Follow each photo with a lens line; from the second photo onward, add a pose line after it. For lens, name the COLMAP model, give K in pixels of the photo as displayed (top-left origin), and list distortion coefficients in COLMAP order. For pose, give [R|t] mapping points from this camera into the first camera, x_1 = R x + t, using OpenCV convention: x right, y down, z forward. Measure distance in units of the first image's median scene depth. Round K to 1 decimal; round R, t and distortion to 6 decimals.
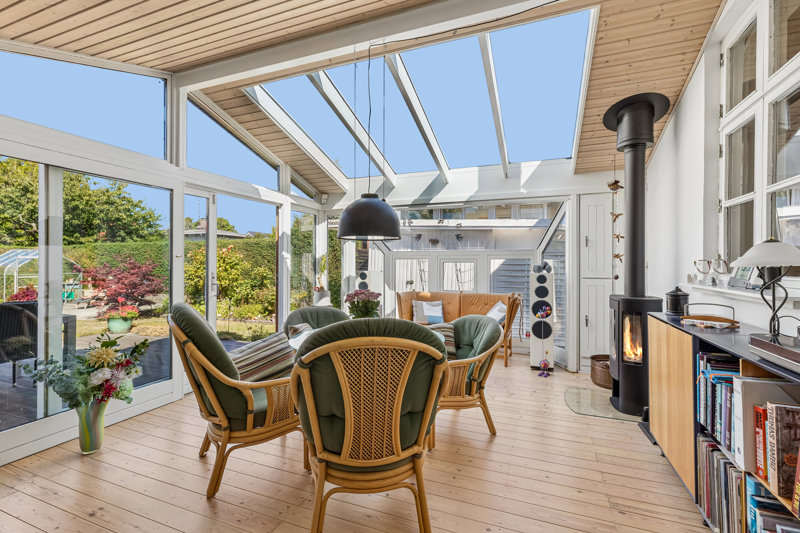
lens RADIAL K [[367.3, 0, 396.5], [0, 367.3, 264.5], [0, 0, 1]] dist [0.022351, 0.001176]
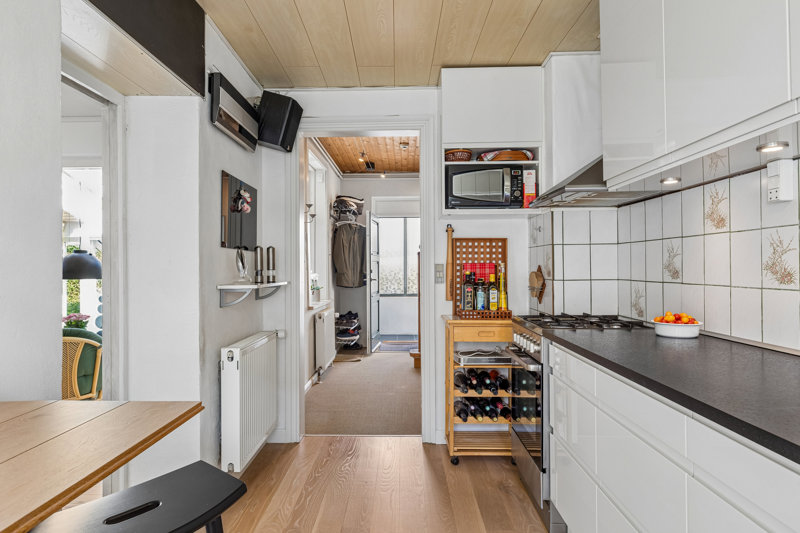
lens RADIAL K [[484.0, 0, 397.8], [0, 484.0, 264.2], [0, 0, 1]] dist [-0.000376, 0.000108]
pose [[0.939845, -0.003657, 0.341583, 0.706973], [0.008407, 0.999887, -0.012428, -0.146020], [-0.341499, 0.014552, 0.939770, -1.963946]]
